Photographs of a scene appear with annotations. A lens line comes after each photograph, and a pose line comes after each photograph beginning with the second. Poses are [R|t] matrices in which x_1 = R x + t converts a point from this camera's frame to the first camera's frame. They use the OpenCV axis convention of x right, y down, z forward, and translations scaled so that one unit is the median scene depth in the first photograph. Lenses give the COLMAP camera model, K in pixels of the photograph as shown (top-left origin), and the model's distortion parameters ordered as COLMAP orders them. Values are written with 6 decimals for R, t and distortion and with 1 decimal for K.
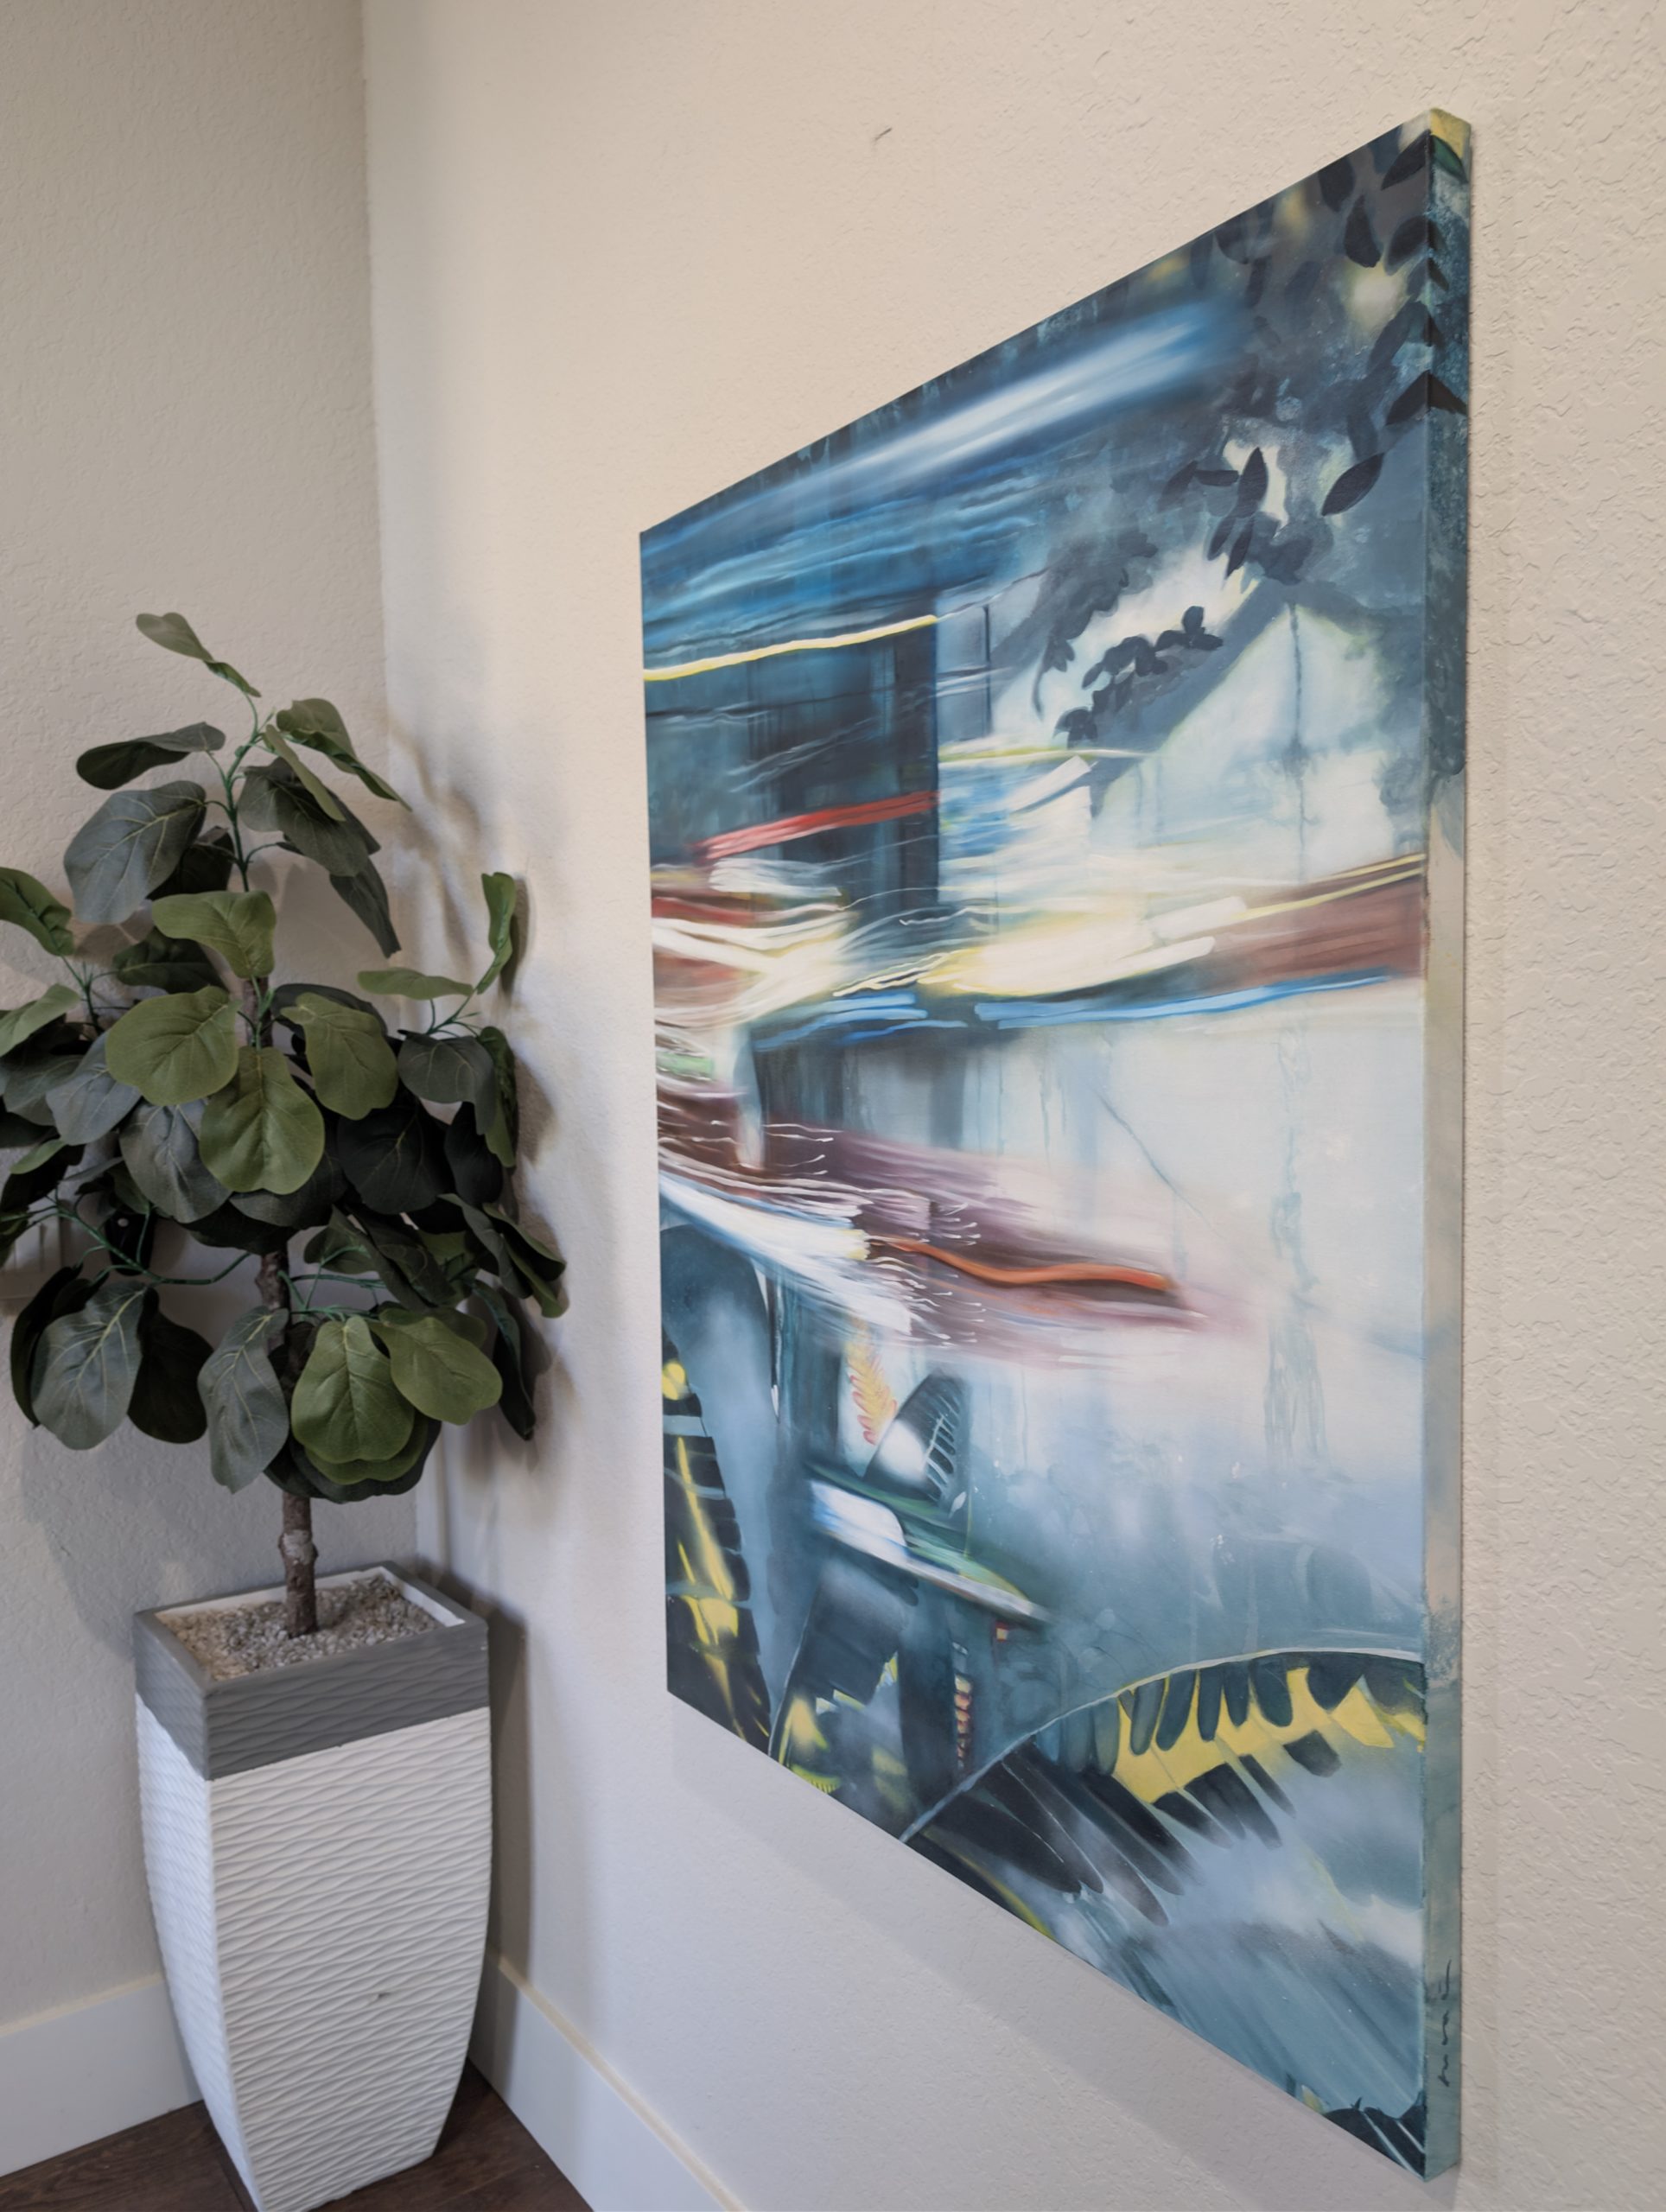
lens RADIAL K [[1600.8, 0, 796.5], [0, 1600.8, 1104.9], [0, 0, 1]] dist [0.007002, -0.008781]
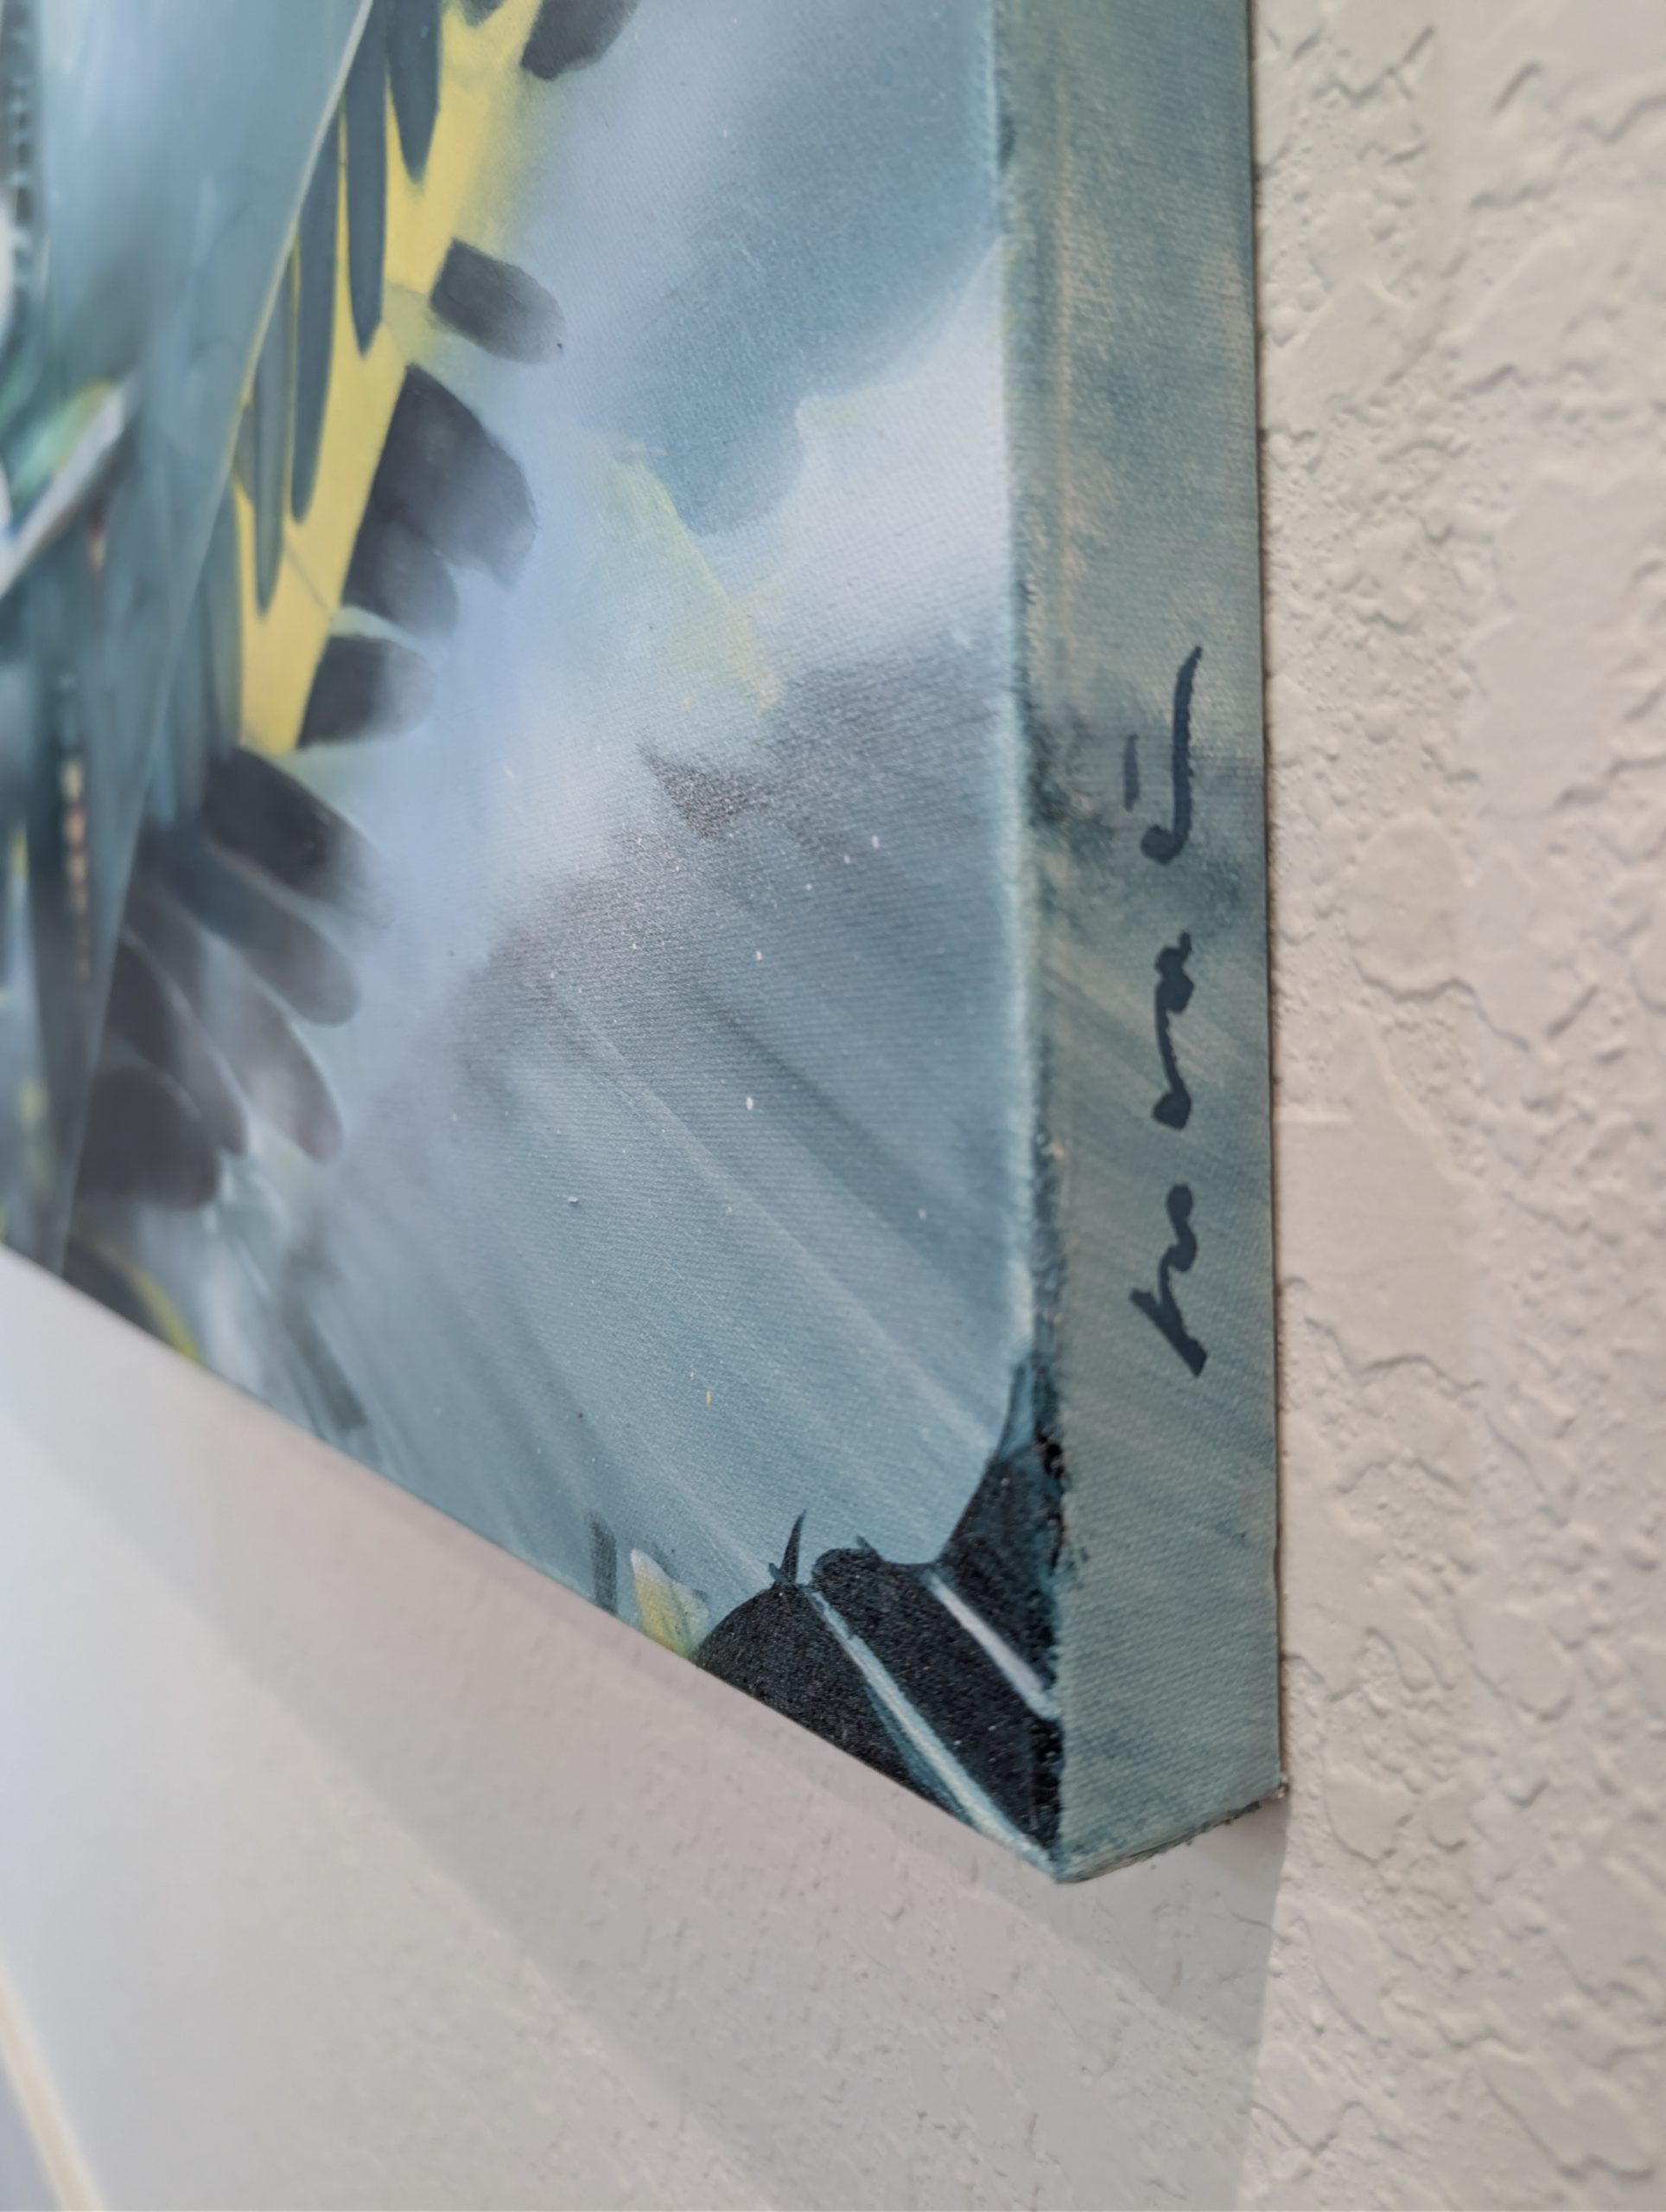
lens RADIAL K [[1641.3, 0, 833.0], [0, 1641.3, 1106.0], [0, 0, 1]] dist [-0.018913, 0.003797]
pose [[0.999628, -0.019939, 0.018609, 0.275929], [0.019459, 0.999482, 0.025629, 0.439357], [-0.019110, -0.025257, 0.999498, 0.621457]]
